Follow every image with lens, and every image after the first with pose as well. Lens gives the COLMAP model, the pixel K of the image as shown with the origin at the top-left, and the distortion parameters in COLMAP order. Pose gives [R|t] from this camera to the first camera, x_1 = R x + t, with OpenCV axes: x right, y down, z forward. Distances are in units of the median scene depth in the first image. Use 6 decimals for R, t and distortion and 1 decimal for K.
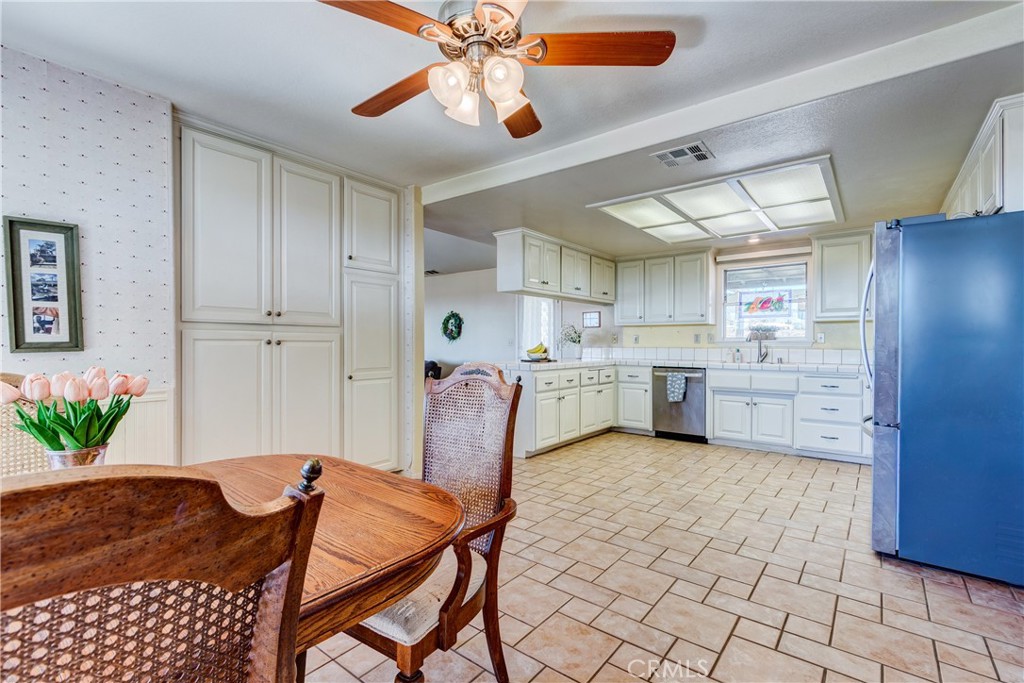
lens RADIAL K [[471.7, 0, 492.5], [0, 471.7, 340.9], [0, 0, 1]] dist [0.009016, -0.001900]
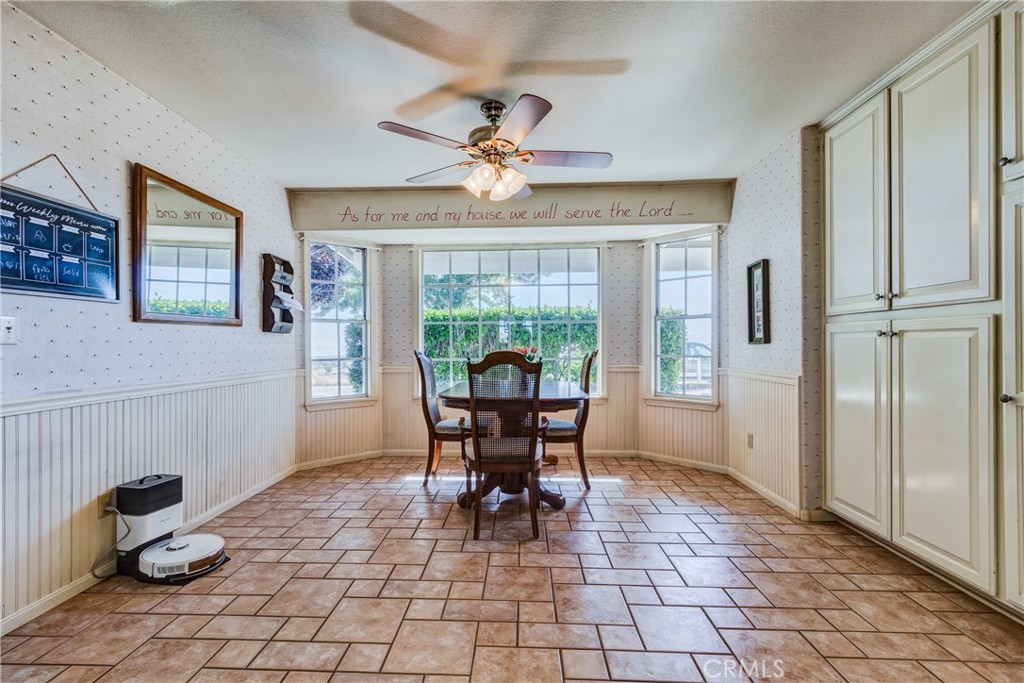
lens RADIAL K [[471.7, 0, 514.4], [0, 471.7, 346.3], [0, 0, 1]] dist [0.009016, -0.001900]
pose [[-0.786832, 0.002820, -0.617160, 0.324212], [0.007499, 0.999959, -0.004993, 0.015436], [0.617121, -0.008557, -0.786822, 0.819587]]
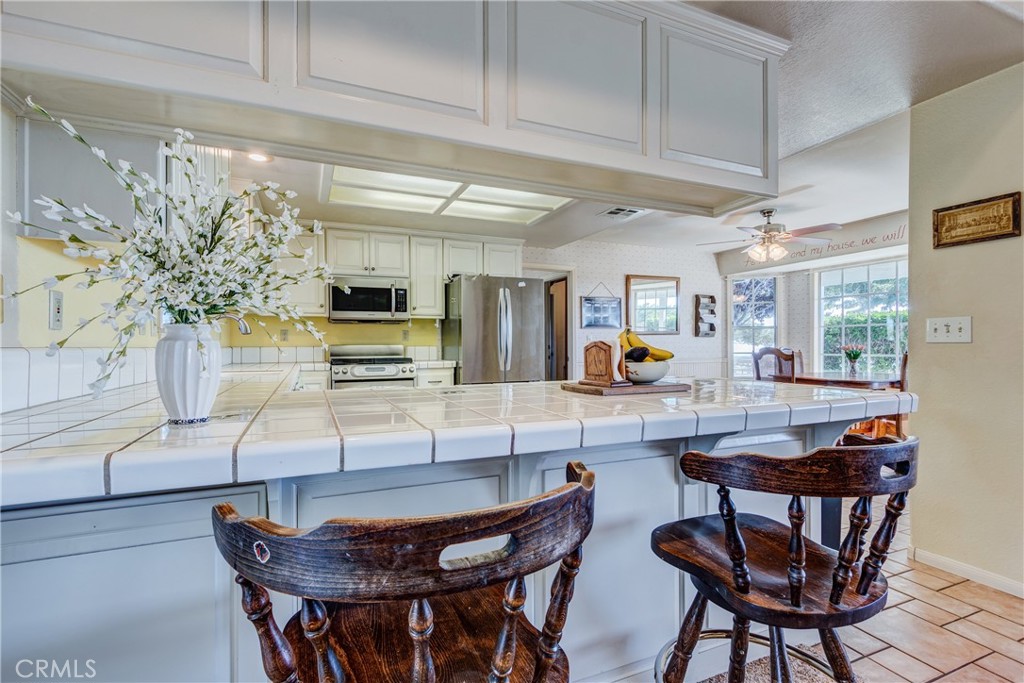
lens RADIAL K [[471.7, 0, 503.3], [0, 471.7, 347.2], [0, 0, 1]] dist [0.009016, -0.001900]
pose [[-0.885808, 0.001035, 0.464051, 0.020110], [-0.000533, 0.999995, -0.003248, 0.021466], [-0.464052, -0.003125, -0.885803, 1.508485]]
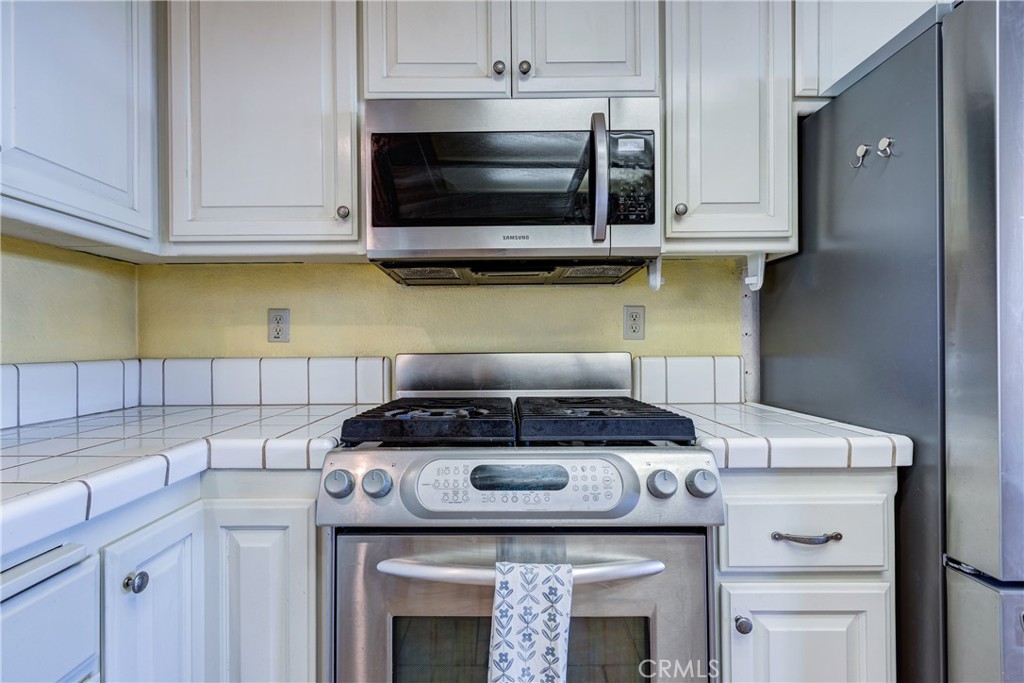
lens RADIAL K [[471.7, 0, 503.7], [0, 471.7, 350.1], [0, 0, 1]] dist [0.009016, -0.001900]
pose [[-0.636590, -0.005244, 0.771185, 0.528789], [0.000196, 0.999976, 0.006961, 0.008910], [-0.771203, 0.004583, -0.636573, 0.931847]]
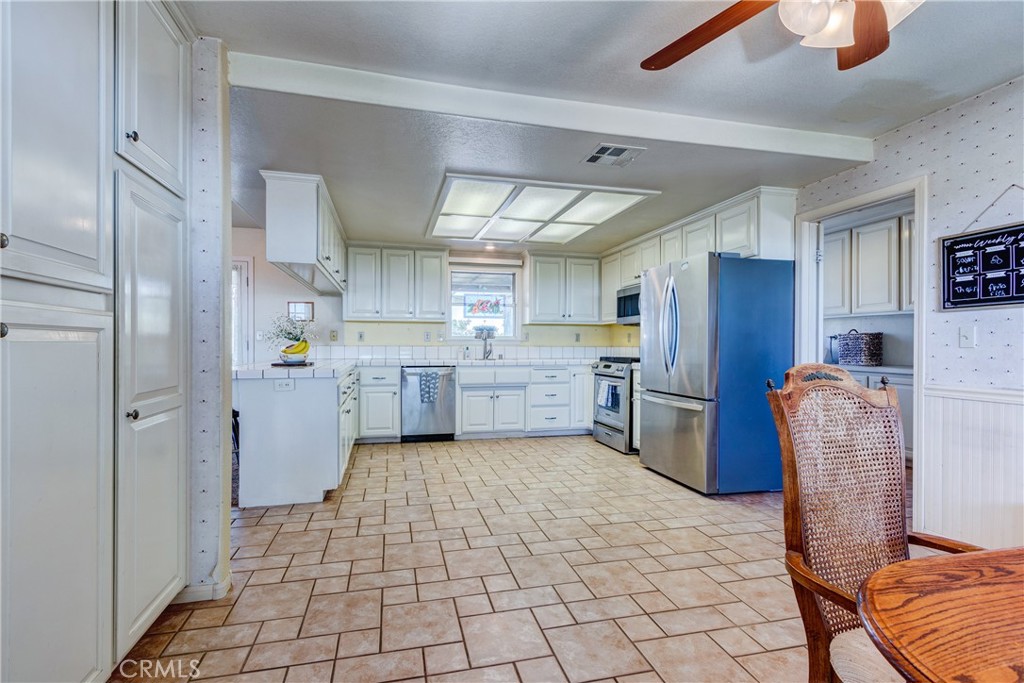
lens RADIAL K [[471.7, 0, 499.3], [0, 471.7, 344.4], [0, 0, 1]] dist [0.009016, -0.001900]
pose [[0.598523, 0.000131, 0.801106, -0.339999], [-0.007264, 0.999960, 0.005264, 0.006367], [-0.801073, -0.008970, 0.598500, 0.359910]]
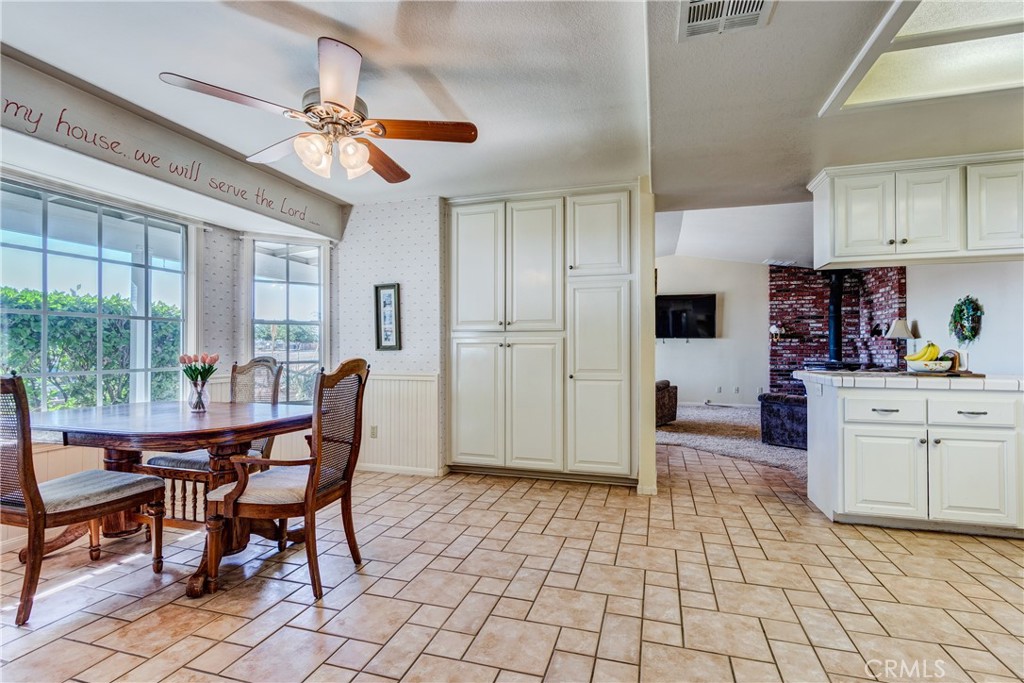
lens RADIAL K [[471.7, 0, 508.2], [0, 471.7, 348.7], [0, 0, 1]] dist [0.009016, -0.001900]
pose [[0.382992, -0.001710, -0.923750, 0.498398], [0.004681, 0.999989, 0.000090, 0.008719], [0.923740, -0.004358, 0.382995, 0.337037]]
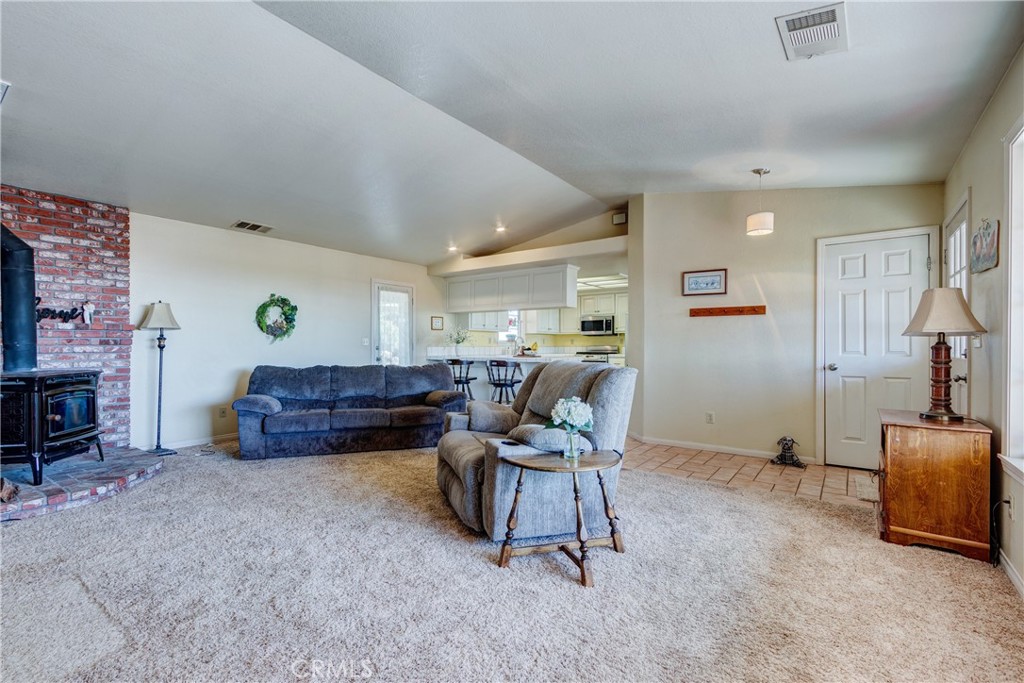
lens RADIAL K [[471.7, 0, 508.7], [0, 471.7, 345.8], [0, 0, 1]] dist [0.009016, -0.001900]
pose [[-0.078048, 0.003236, 0.996944, -1.433737], [-0.000337, 0.999995, -0.003273, 0.020113], [-0.996950, -0.000591, -0.078047, 1.341576]]
